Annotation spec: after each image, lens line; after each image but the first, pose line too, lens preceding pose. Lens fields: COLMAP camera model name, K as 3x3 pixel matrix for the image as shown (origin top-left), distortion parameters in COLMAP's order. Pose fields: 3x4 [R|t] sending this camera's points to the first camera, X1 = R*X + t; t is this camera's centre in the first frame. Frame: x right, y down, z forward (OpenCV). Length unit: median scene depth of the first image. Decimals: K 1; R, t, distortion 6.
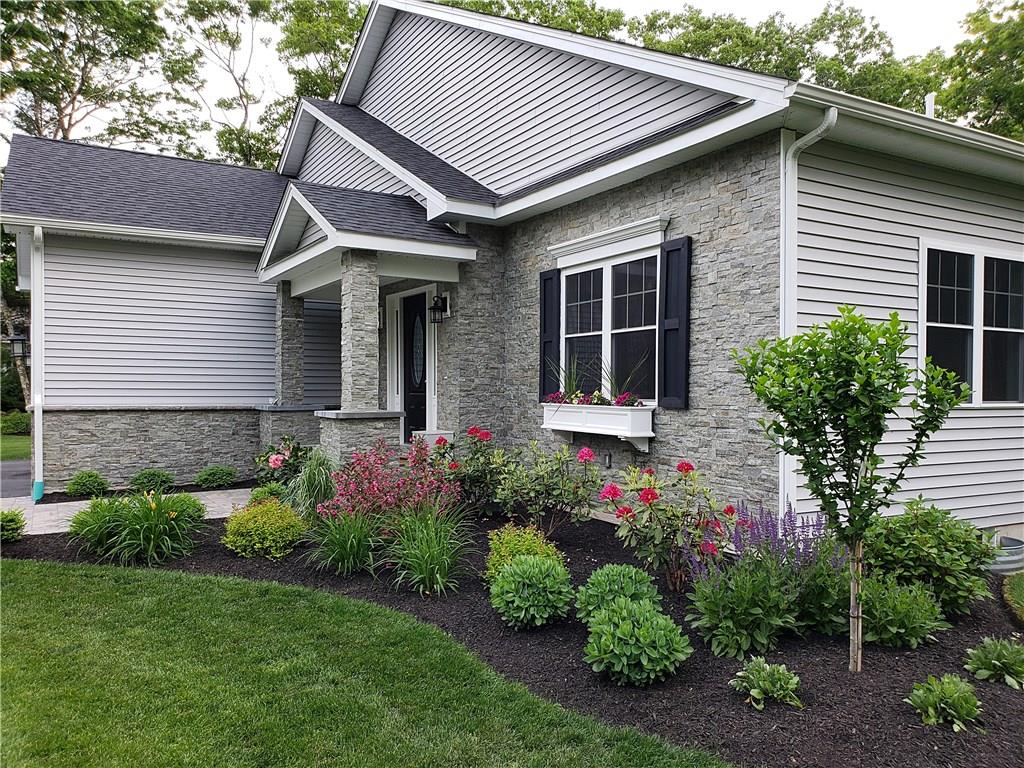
lens RADIAL K [[804.8, 0, 503.5], [0, 804.8, 392.1], [0, 0, 1]] dist [0.066251, -0.034500]
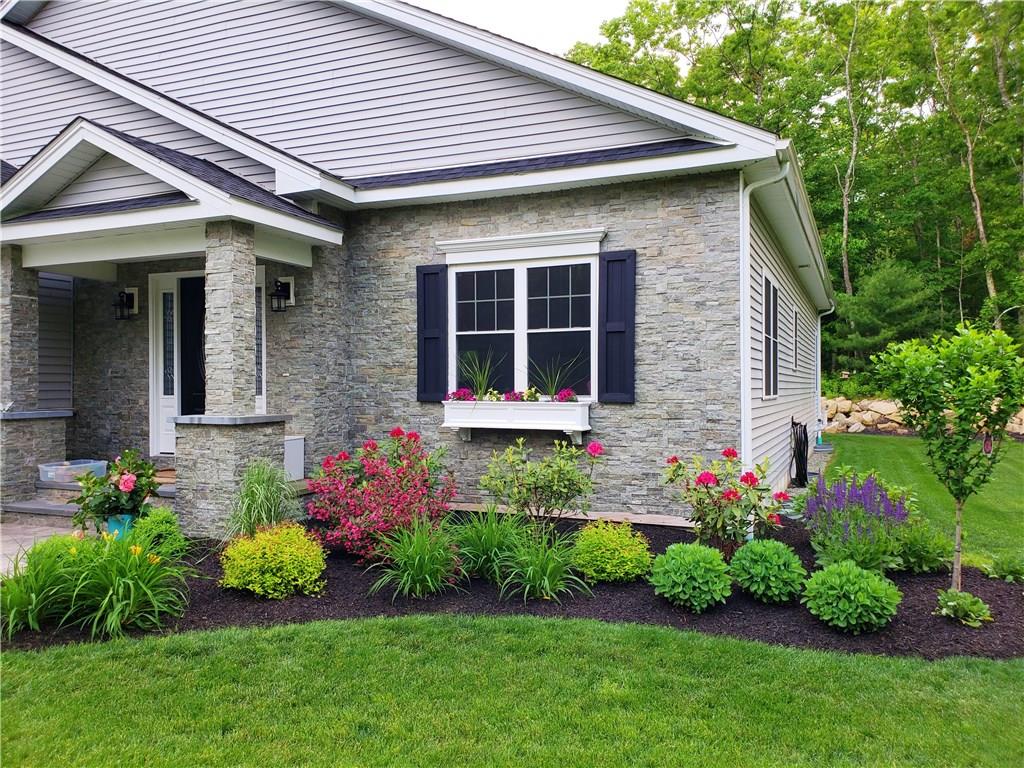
lens RADIAL K [[804.8, 0, 511.7], [0, 804.8, 386.4], [0, 0, 1]] dist [0.066251, -0.034500]
pose [[0.800666, -0.008334, 0.599053, -0.504606], [0.009801, 0.999952, 0.000812, -0.004585], [-0.599031, 0.005222, 0.800709, 0.179596]]
